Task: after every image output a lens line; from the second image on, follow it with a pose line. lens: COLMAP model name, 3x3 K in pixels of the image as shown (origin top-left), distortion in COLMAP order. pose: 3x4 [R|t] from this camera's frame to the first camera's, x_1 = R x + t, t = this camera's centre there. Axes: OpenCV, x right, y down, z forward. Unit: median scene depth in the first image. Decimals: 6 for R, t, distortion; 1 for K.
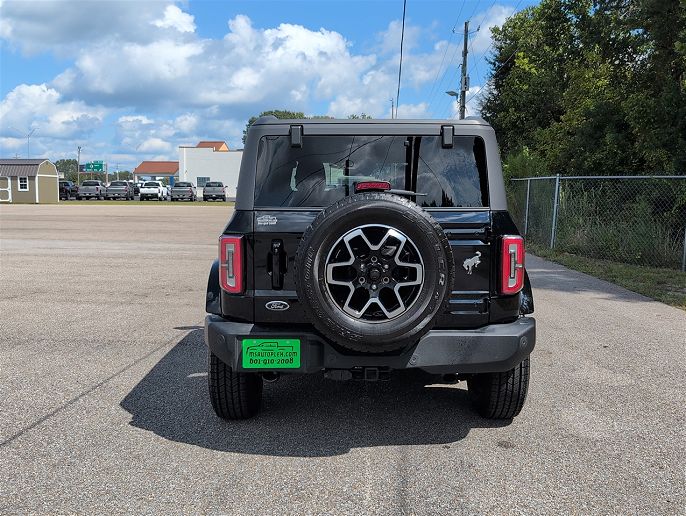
lens RADIAL K [[828.1, 0, 341.5], [0, 828.1, 256.6], [0, 0, 1]] dist [-0.025817, 0.000000]
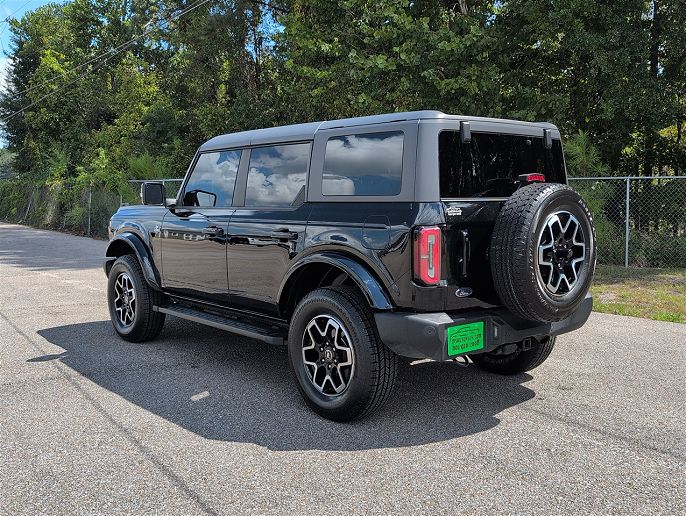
lens RADIAL K [[828.1, 0, 346.3], [0, 828.1, 260.9], [0, 0, 1]] dist [-0.025817, 0.000000]
pose [[0.696293, -0.062973, 0.714989, -0.994619], [0.066118, 0.997536, 0.023468, -0.015813], [-0.714705, 0.030933, 0.698741, 0.398639]]
